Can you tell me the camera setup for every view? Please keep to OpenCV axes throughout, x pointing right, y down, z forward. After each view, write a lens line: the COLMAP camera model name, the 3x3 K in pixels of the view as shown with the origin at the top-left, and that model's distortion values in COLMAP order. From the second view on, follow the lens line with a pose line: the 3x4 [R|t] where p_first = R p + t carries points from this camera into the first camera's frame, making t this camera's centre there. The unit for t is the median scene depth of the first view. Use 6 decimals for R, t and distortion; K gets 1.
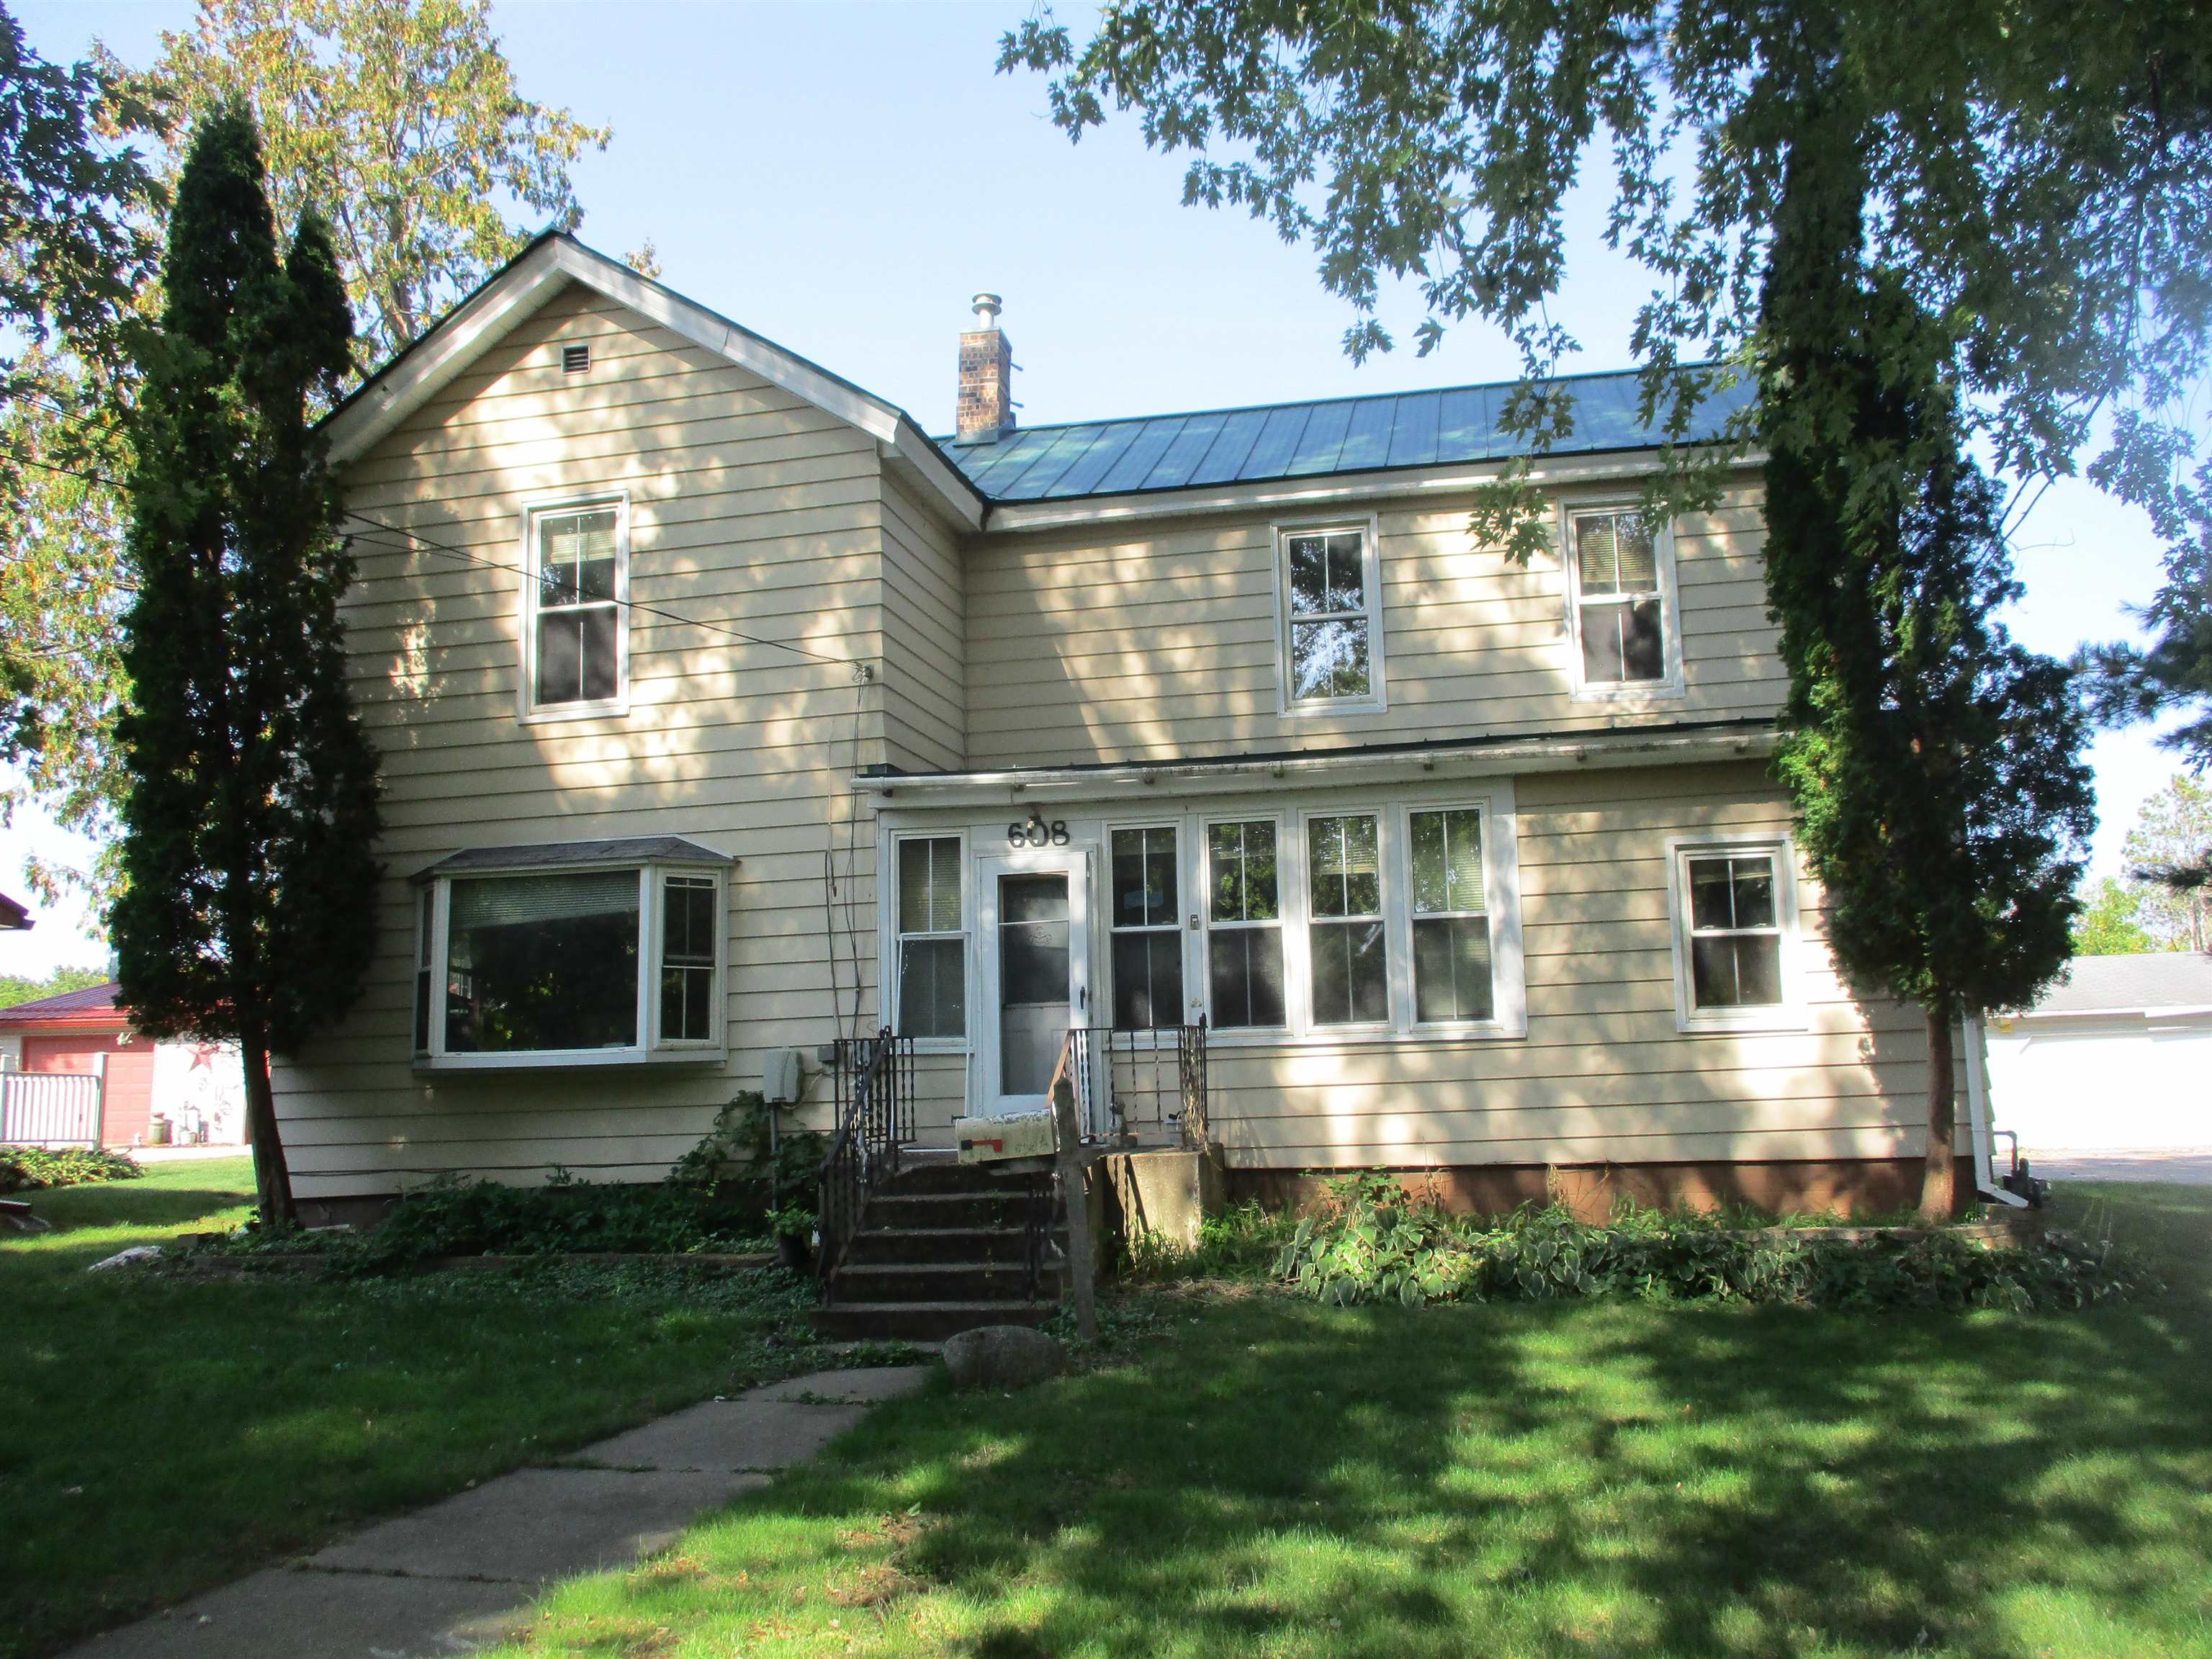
lens RADIAL K [[1876.4, 0, 1108.7], [0, 1876.4, 830.9], [0, 0, 1]] dist [-0.026640, 0.017961]
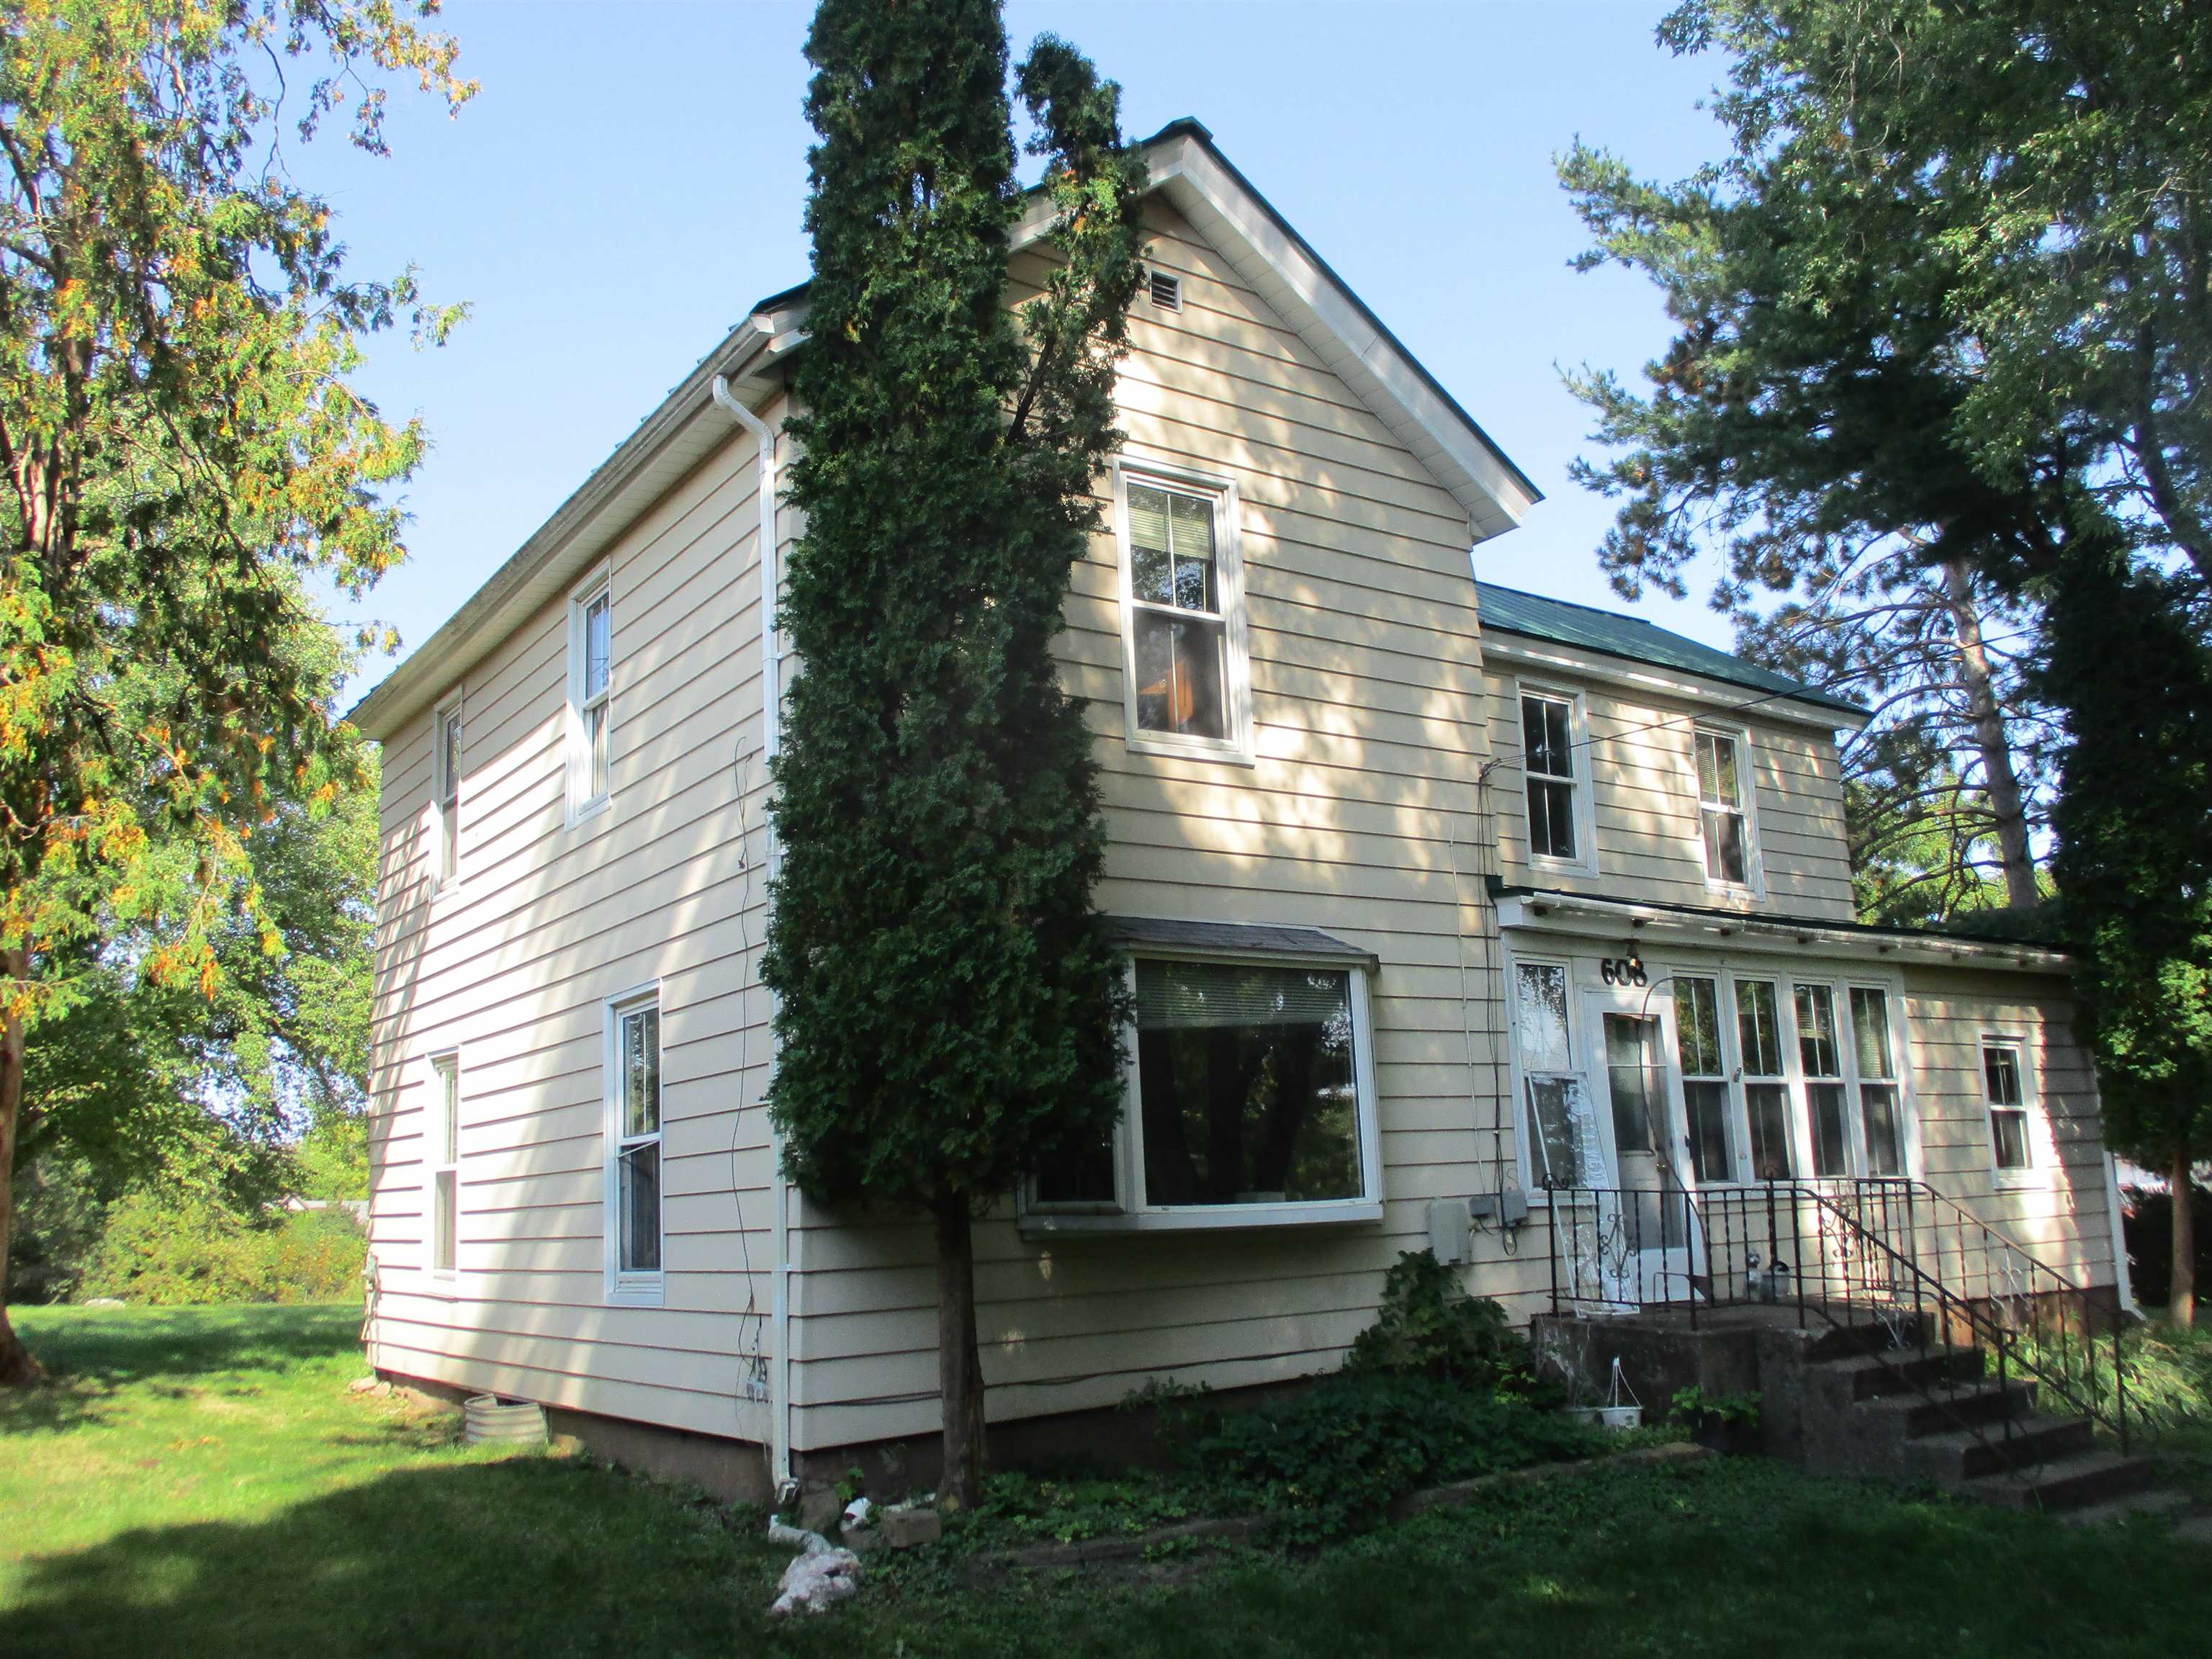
lens RADIAL K [[1876.4, 0, 1109.1], [0, 1876.4, 827.6], [0, 0, 1]] dist [-0.026640, 0.017961]
pose [[0.664116, 0.146963, 0.733043, -0.876512], [-0.093538, 0.989118, -0.113559, 0.058500], [-0.741755, 0.006849, 0.670636, 0.528963]]
